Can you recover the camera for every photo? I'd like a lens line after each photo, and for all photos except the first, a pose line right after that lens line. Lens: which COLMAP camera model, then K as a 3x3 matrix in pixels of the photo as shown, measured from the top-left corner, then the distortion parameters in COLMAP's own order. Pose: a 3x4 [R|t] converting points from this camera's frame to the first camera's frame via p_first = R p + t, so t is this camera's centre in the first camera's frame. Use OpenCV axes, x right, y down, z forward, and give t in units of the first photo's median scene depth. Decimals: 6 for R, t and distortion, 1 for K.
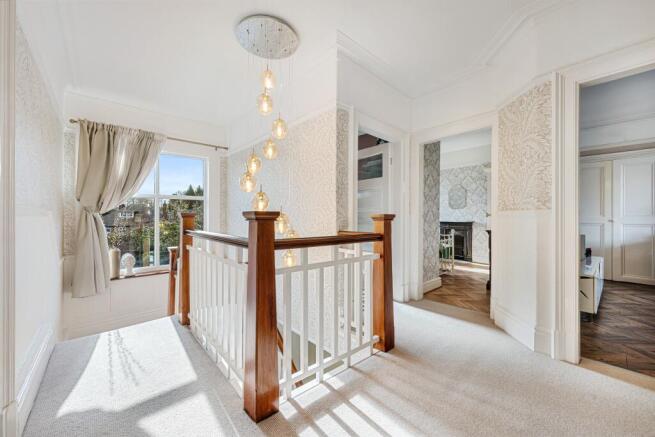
lens RADIAL K [[270.0, 0, 329.3], [0, 270.0, 213.4], [0, 0, 1]] dist [0.000879, 0.000091]
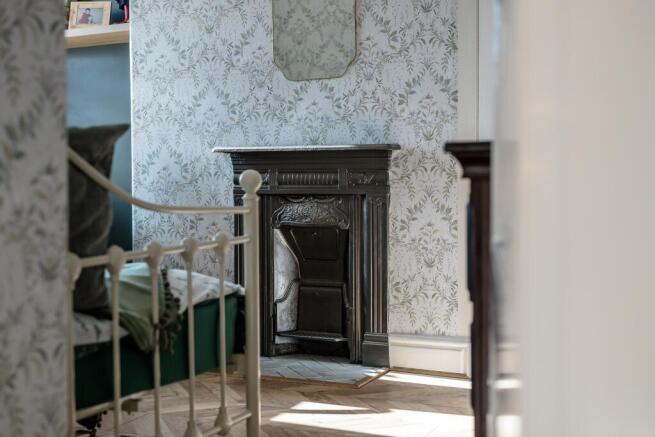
lens RADIAL K [[943.1, 0, 327.5], [0, 943.1, 218.5], [0, 0, 1]] dist [0.018773, -0.001150]
pose [[0.923734, -0.019265, 0.382549, 0.244670], [0.004782, 0.999237, 0.038774, 0.053812], [-0.383004, -0.033988, 0.923121, 0.423247]]
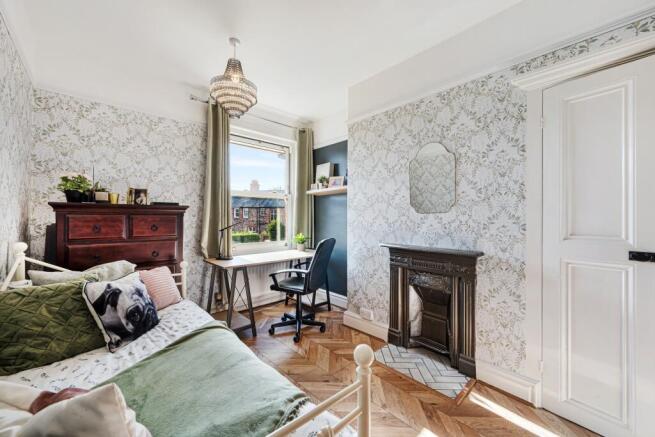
lens RADIAL K [[265.5, 0, 327.5], [0, 265.5, 218.5], [0, 0, 1]] dist [0.000842, 0.000022]
pose [[0.999997, 0.002018, -0.001450, 0.347960], [-0.002018, 0.999998, -0.000265, -0.008751], [0.001449, 0.000267, 0.999999, 0.673807]]
